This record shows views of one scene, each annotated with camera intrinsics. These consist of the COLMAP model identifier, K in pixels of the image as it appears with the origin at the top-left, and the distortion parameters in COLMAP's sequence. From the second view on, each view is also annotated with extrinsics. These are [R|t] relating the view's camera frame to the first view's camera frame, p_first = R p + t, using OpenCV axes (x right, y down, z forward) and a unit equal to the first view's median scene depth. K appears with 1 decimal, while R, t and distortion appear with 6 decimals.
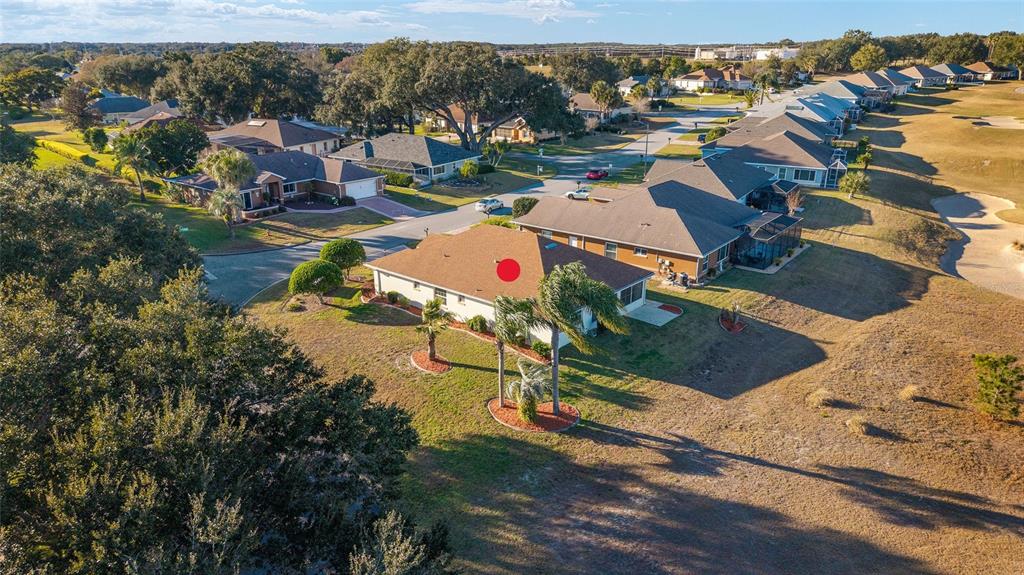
lens RADIAL K [[746.2, 0, 488.3], [0, 746.2, 286.3], [0, 0, 1]] dist [0.001673, 0.000034]
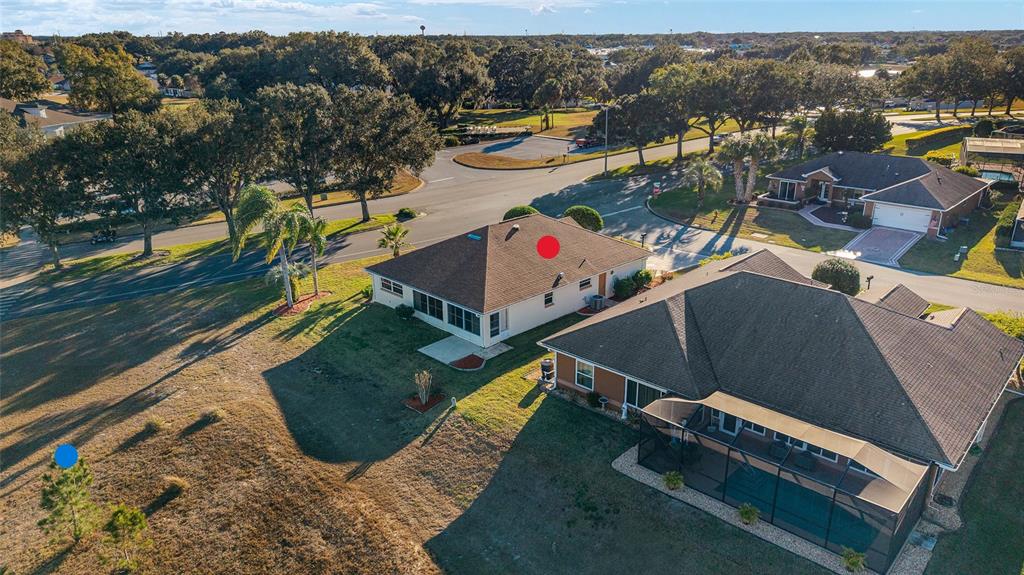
lens RADIAL K [[706.9, 0, 506.1], [0, 706.9, 283.8], [0, 0, 1]] dist [-0.001064, -0.005530]
pose [[-0.040867, 0.358689, -0.932562, 1.256765], [-0.309868, 0.882773, 0.353118, -0.445999], [0.949901, 0.303402, 0.075070, 1.257658]]
